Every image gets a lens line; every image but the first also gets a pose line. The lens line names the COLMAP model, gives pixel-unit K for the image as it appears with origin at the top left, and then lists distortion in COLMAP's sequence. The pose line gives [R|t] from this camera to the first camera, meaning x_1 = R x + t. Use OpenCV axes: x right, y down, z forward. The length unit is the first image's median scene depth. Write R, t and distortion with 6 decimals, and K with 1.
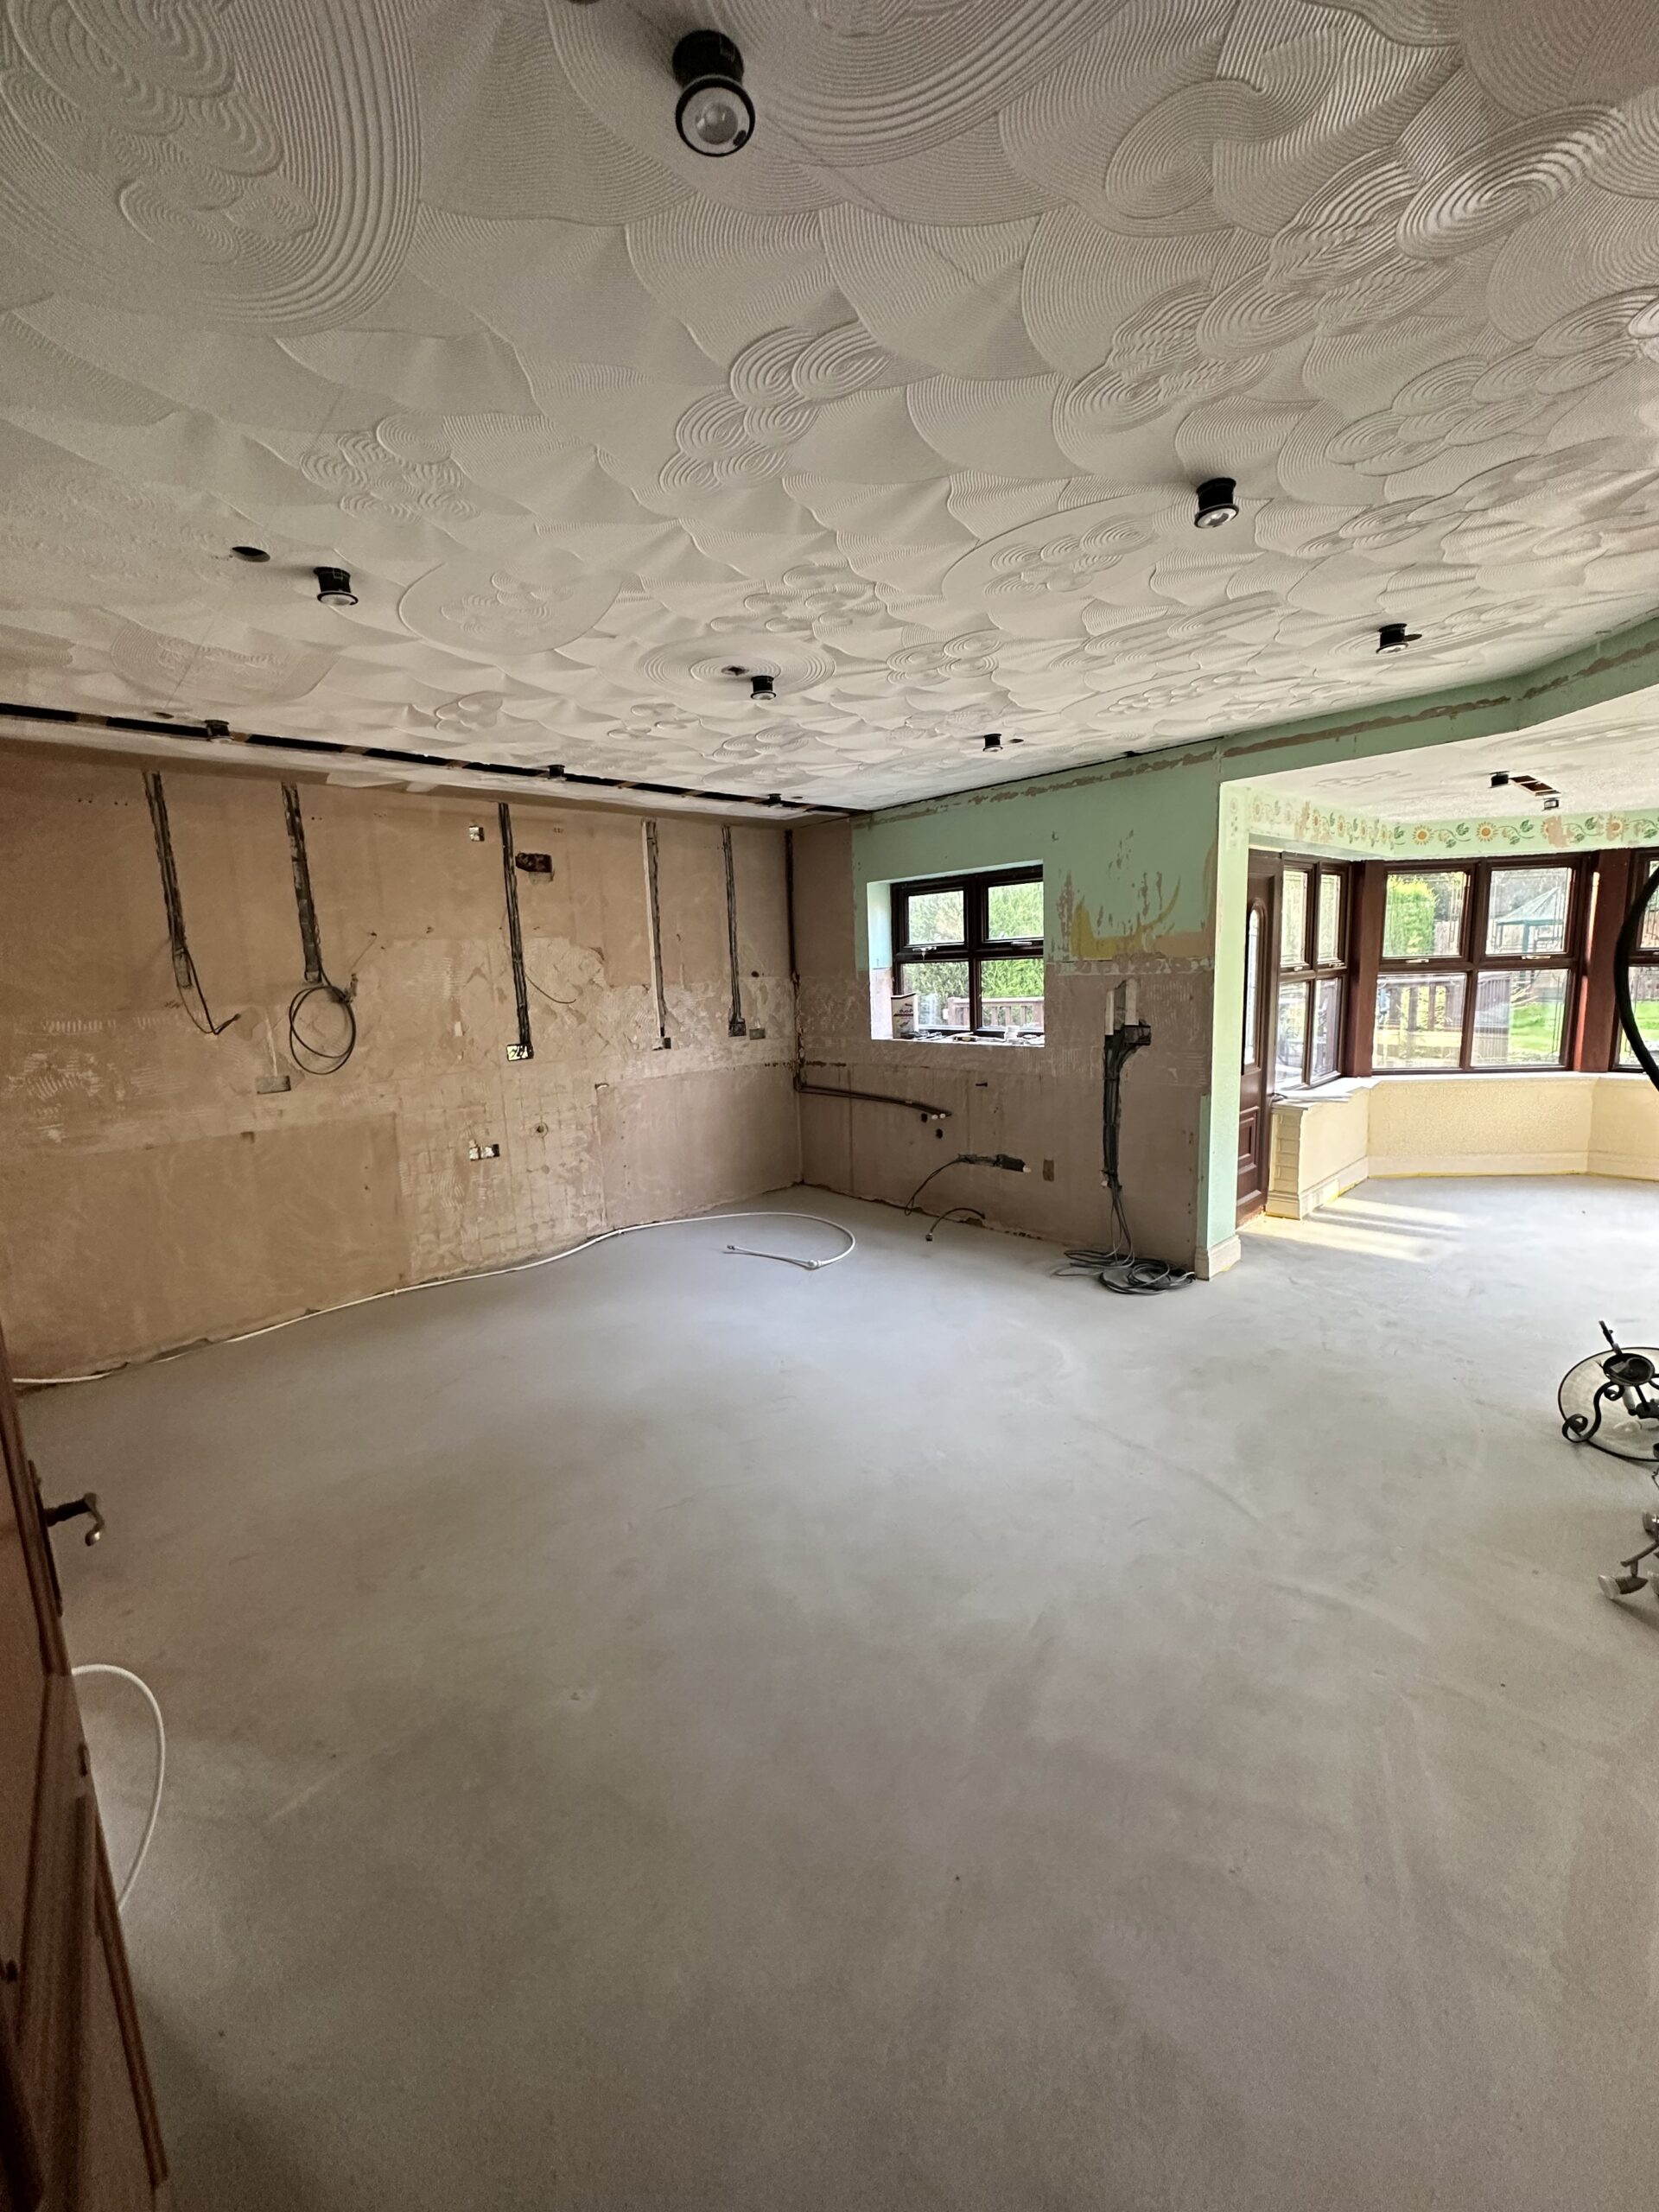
lens RADIAL K [[885.5, 0, 829.8], [0, 885.5, 1107.0], [0, 0, 1]] dist [-0.001407, 0.000845]
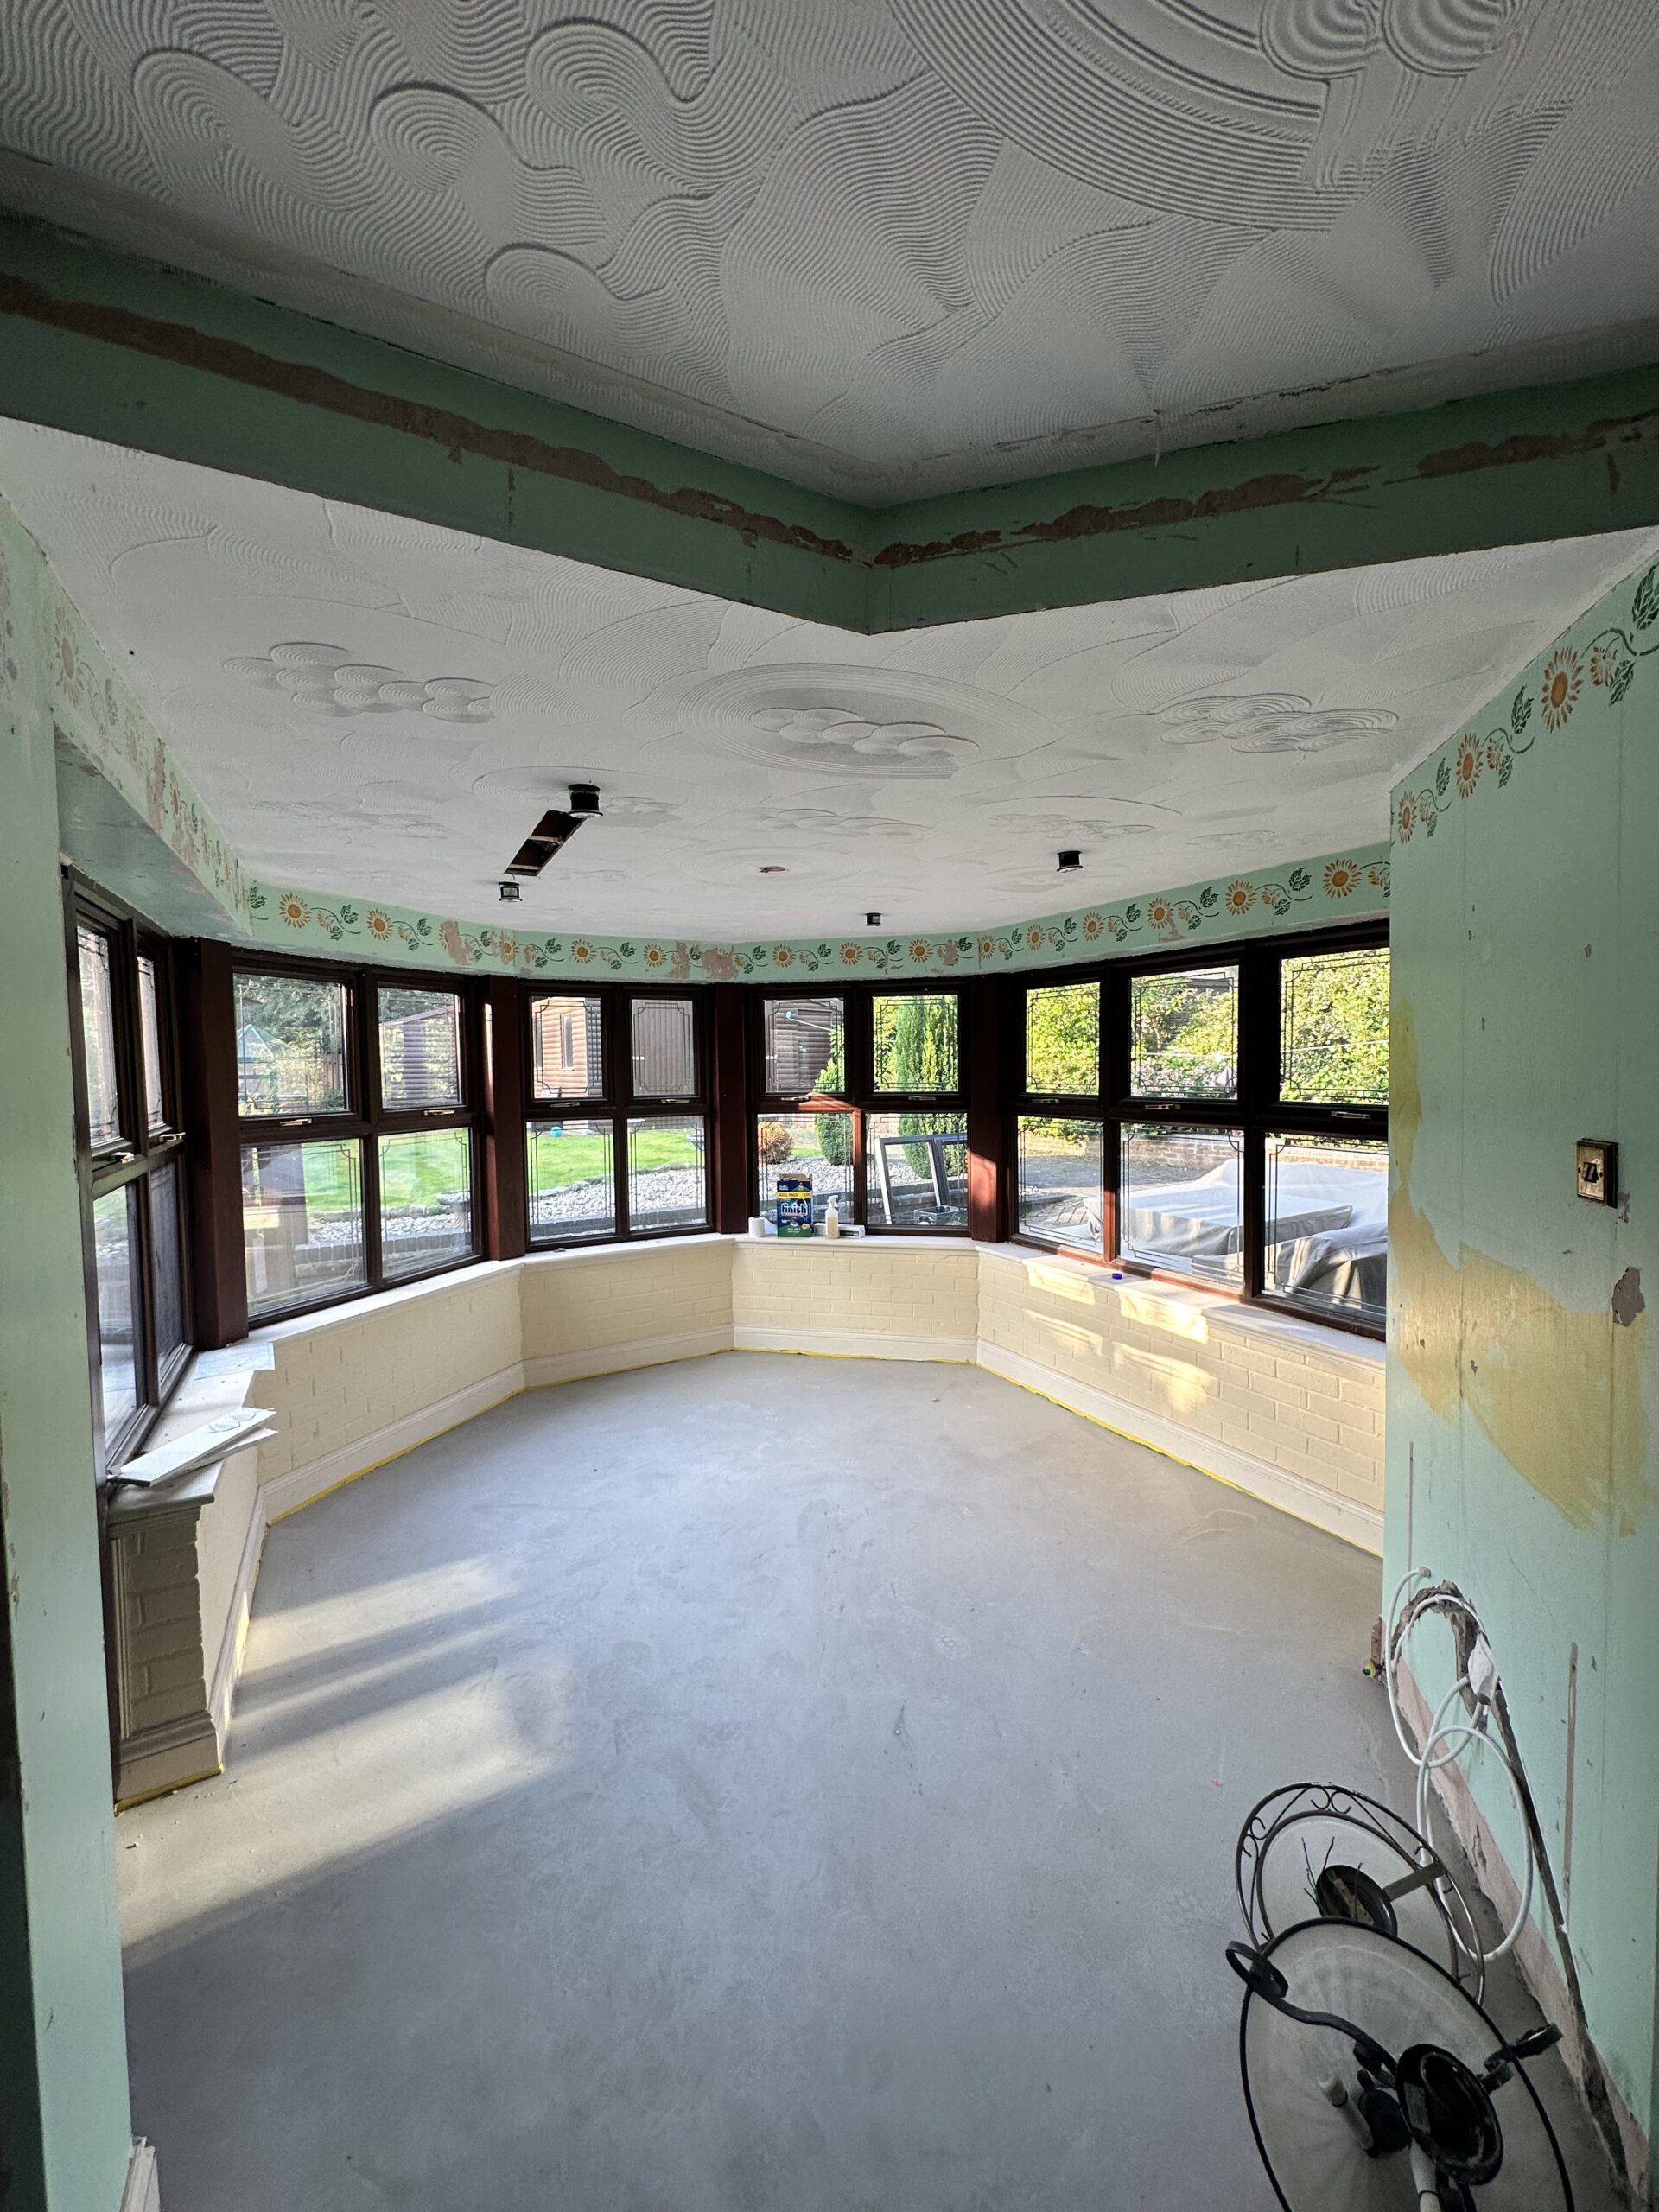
lens RADIAL K [[885.5, 0, 832.4], [0, 885.5, 1104.1], [0, 0, 1]] dist [-0.001407, 0.000845]
pose [[0.266108, -0.013334, 0.963851, 0.205404], [0.159637, 0.986707, -0.030424, -0.110045], [-0.950633, 0.161962, 0.264700, 0.540107]]
